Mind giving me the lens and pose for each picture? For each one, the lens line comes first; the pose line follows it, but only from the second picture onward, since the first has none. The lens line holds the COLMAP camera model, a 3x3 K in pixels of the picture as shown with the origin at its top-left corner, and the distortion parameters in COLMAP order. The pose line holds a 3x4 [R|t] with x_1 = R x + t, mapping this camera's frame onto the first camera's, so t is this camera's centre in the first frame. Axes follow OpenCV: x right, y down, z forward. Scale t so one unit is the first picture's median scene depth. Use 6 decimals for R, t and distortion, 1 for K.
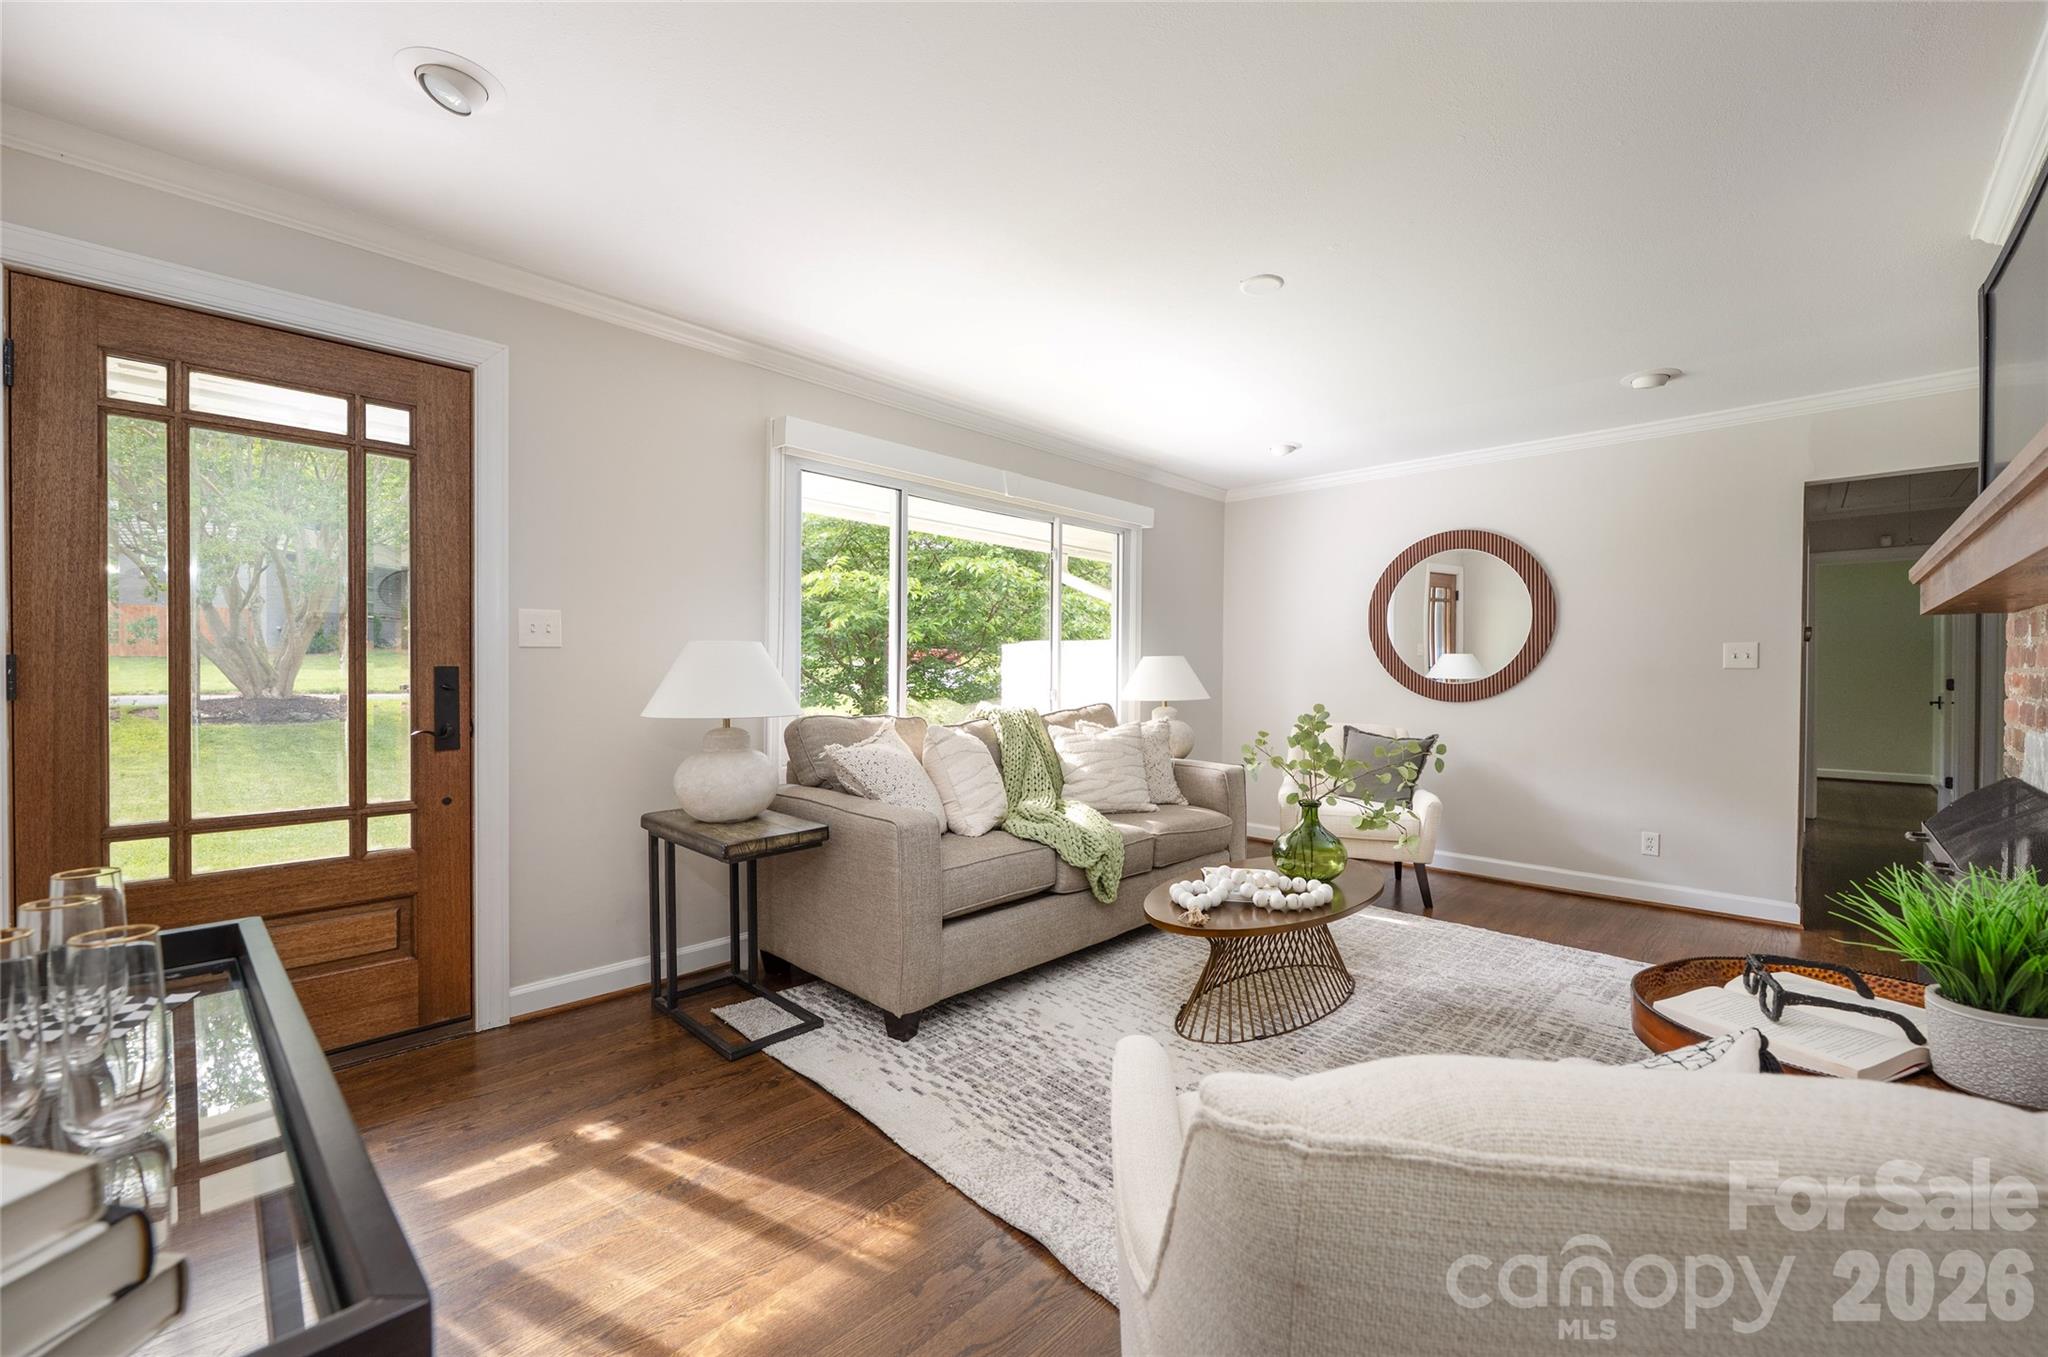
lens RADIAL K [[823.5, 0, 1011.0], [0, 823.5, 678.9], [0, 0, 1]] dist [-0.008725, -0.000076]
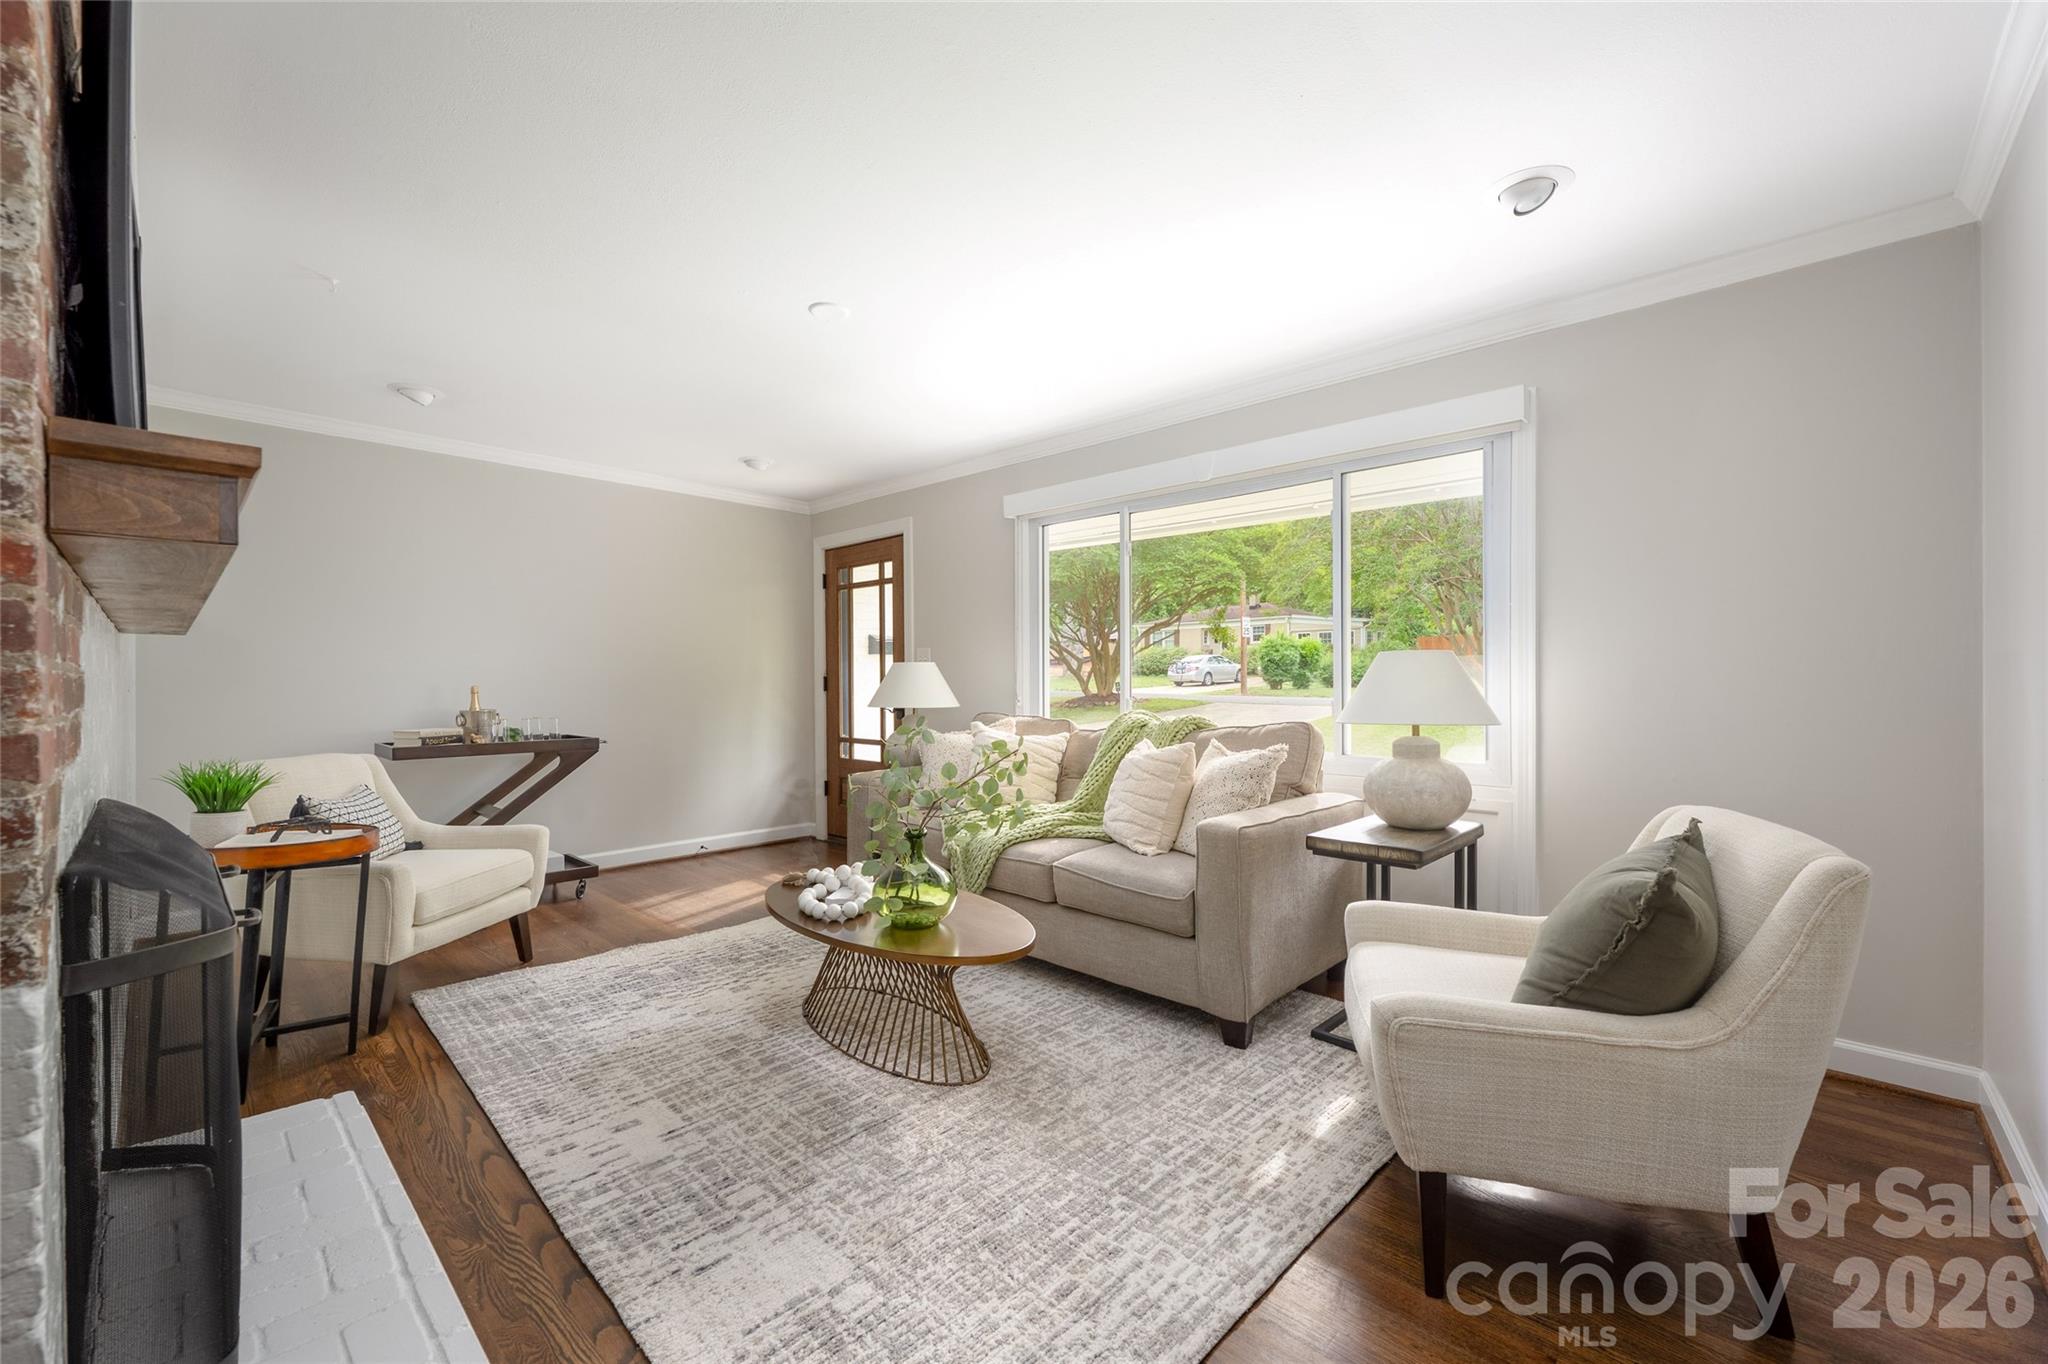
lens RADIAL K [[826.1, 0, 1024.0], [0, 826.1, 682.0], [0, 0, 1]] dist [-0.002060, -0.000269]
pose [[0.013406, -0.002817, -0.999906, 1.478764], [-0.007163, 0.999970, -0.002913, -0.003094], [0.999884, 0.007202, 0.013385, 1.338829]]
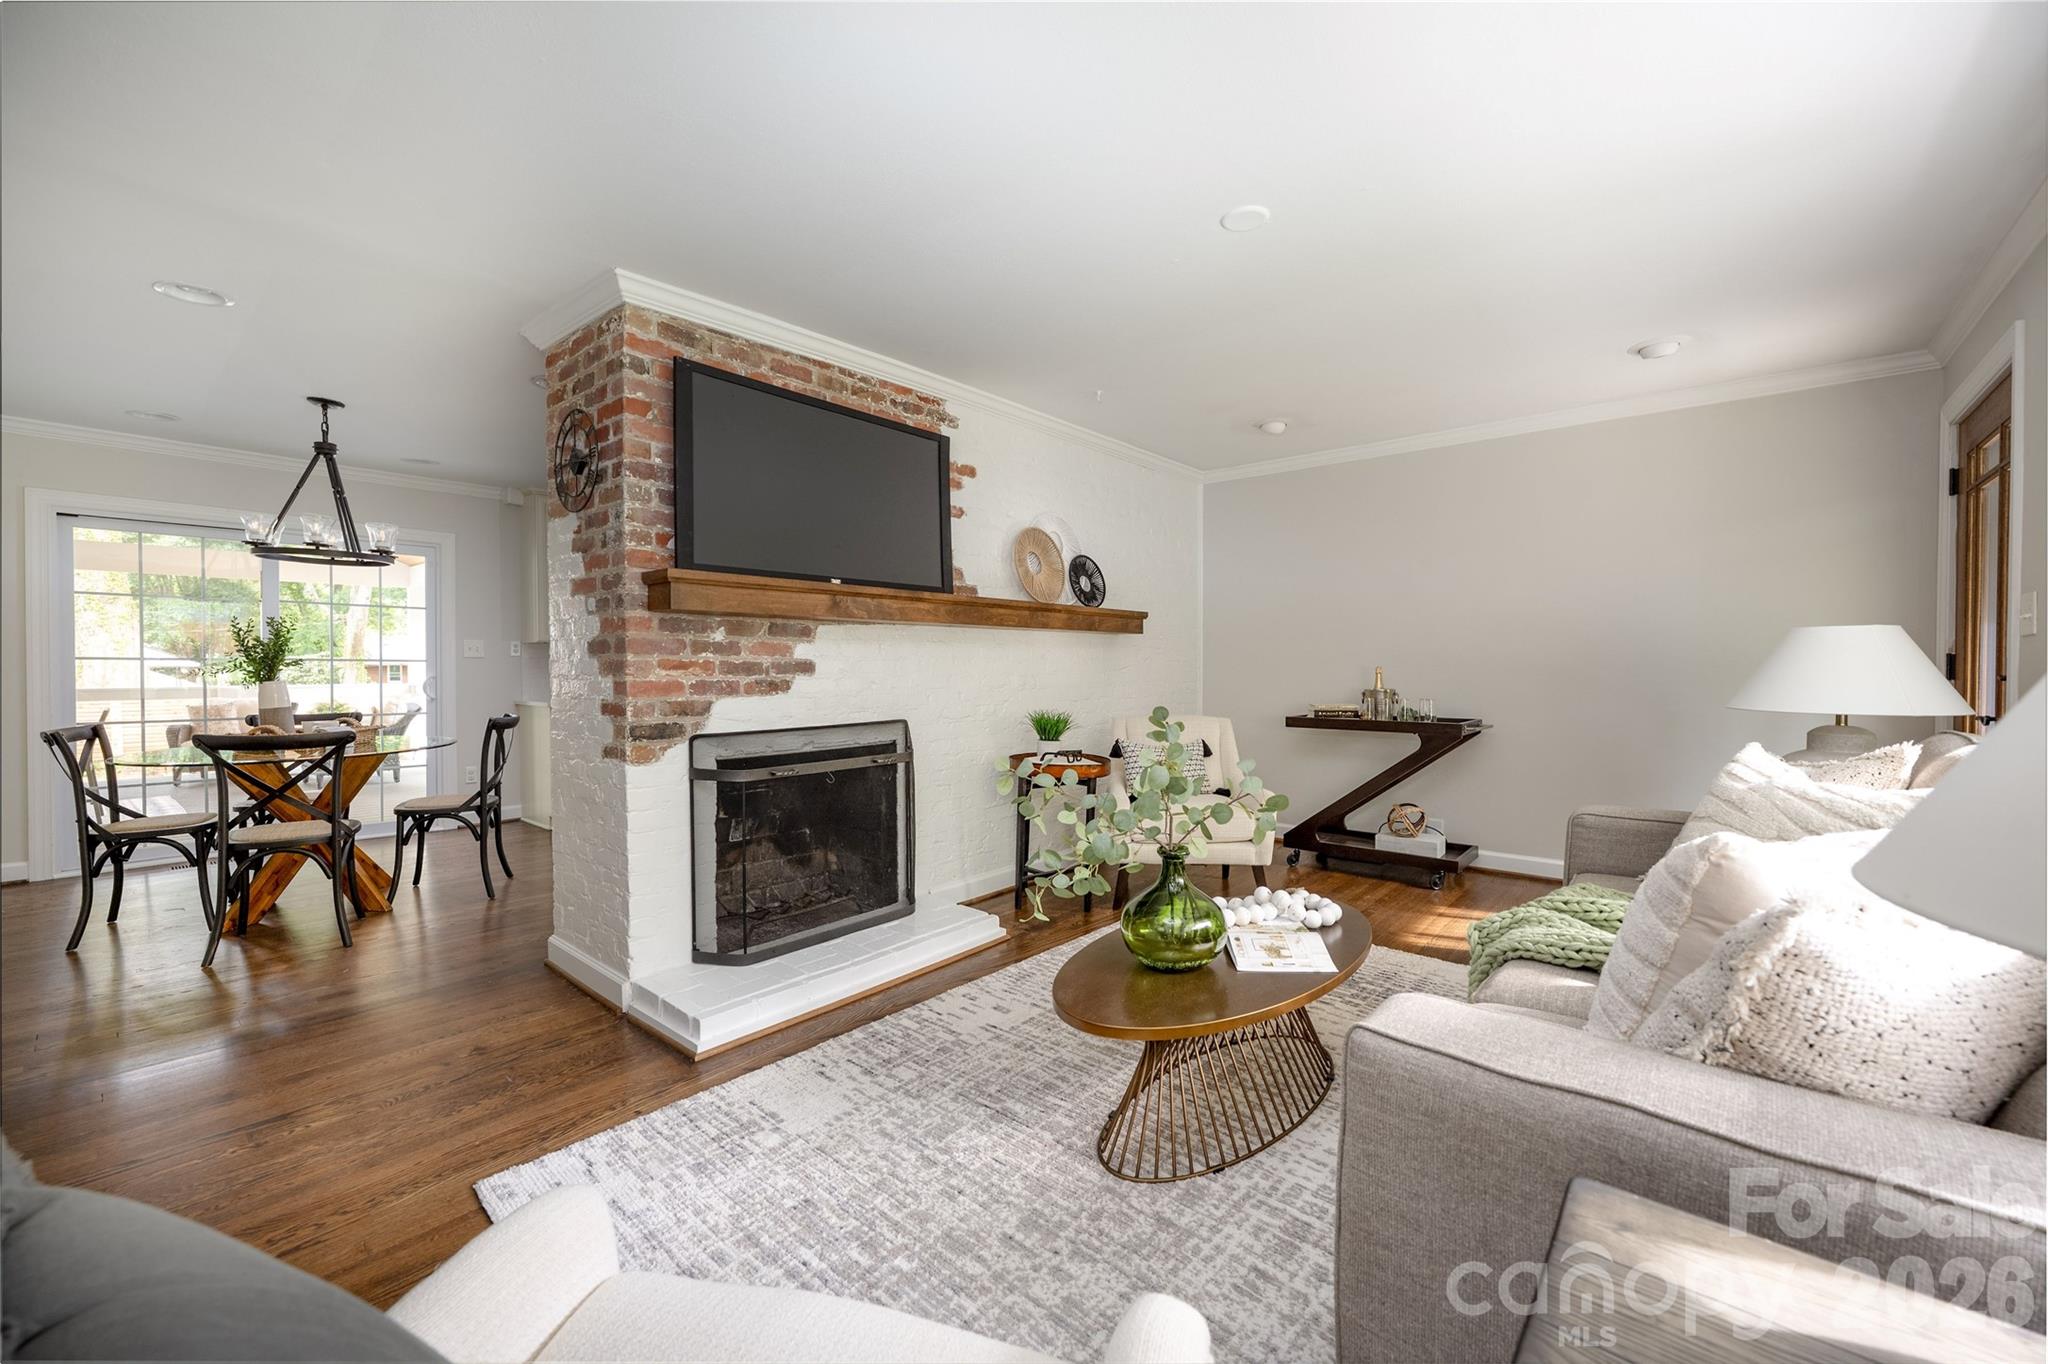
lens RADIAL K [[820.6, 0, 1024.0], [0, 820.6, 682.0], [0, 0, 1]] dist [-0.001104, 0.000141]
pose [[-0.998446, -0.002981, -0.055649, 0.638599], [-0.004540, 0.999600, 0.027905, -0.006829], [0.055544, 0.028114, -0.998060, 2.025268]]
